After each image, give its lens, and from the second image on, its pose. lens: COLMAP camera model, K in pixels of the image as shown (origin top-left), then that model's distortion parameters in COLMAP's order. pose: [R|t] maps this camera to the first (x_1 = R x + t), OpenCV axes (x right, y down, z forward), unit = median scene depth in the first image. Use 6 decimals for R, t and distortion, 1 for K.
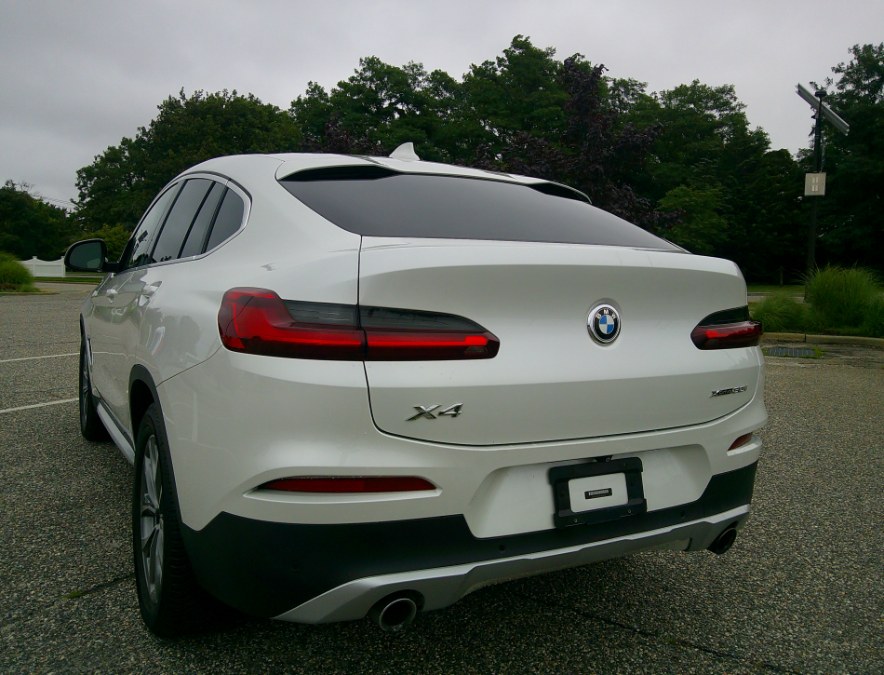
lens RADIAL K [[742.4, 0, 442.7], [0, 742.4, 321.0], [0, 0, 1]] dist [0.056122, -0.118120]
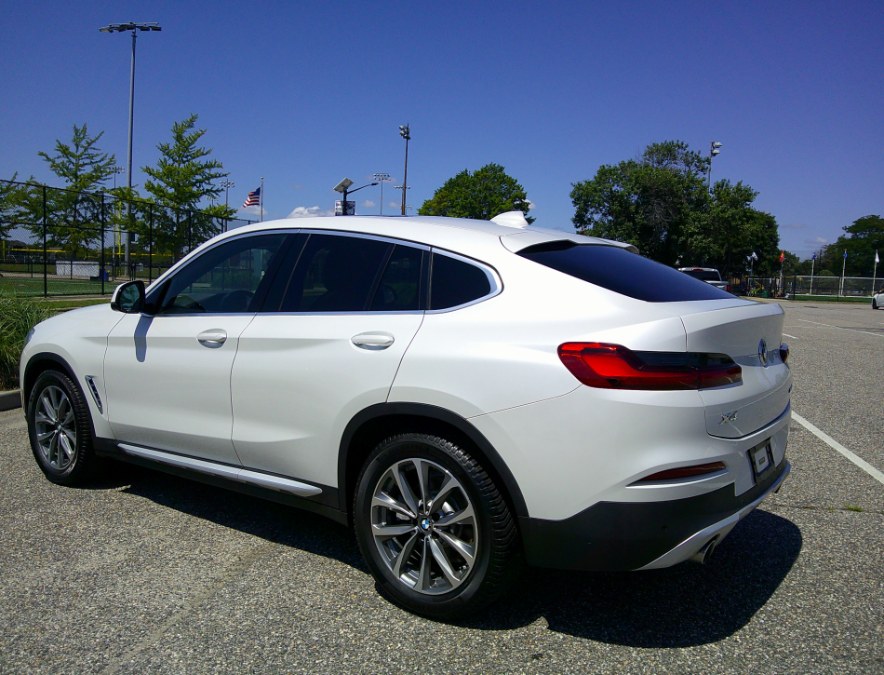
lens RADIAL K [[742.4, 0, 430.8], [0, 742.4, 342.0], [0, 0, 1]] dist [0.056122, -0.118120]
pose [[0.918397, -0.053070, 0.392085, -1.044926], [0.040454, 0.998365, 0.040376, -0.110022], [-0.393587, -0.021220, 0.919043, -0.163197]]
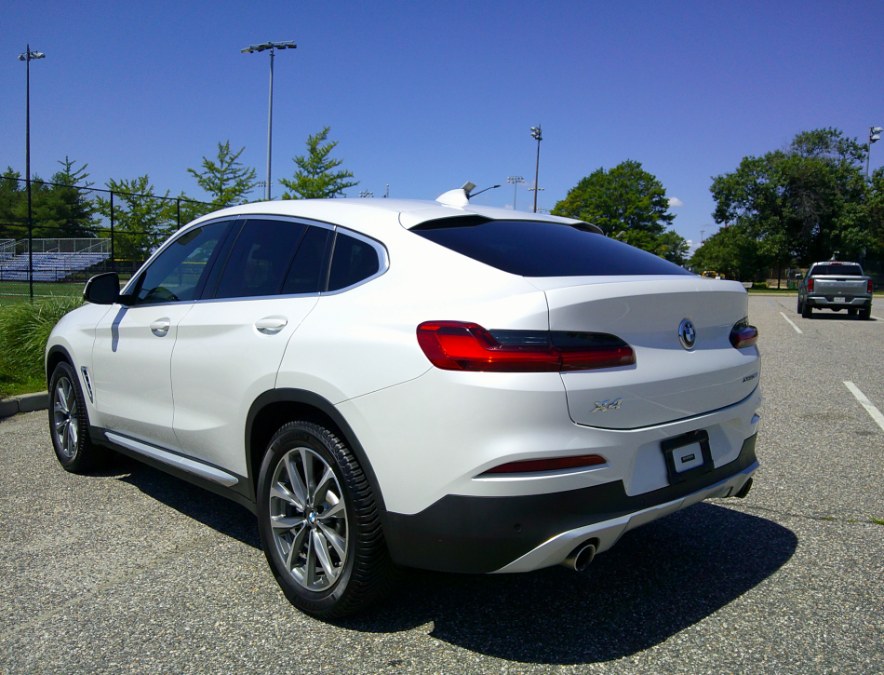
lens RADIAL K [[742.4, 0, 441.0], [0, 742.4, 343.8], [0, 0, 1]] dist [0.056122, -0.118120]
pose [[0.972206, -0.055362, 0.227489, -0.538674], [0.049953, 0.998317, 0.029471, -0.041587], [-0.228738, -0.017288, 0.973335, -0.228852]]
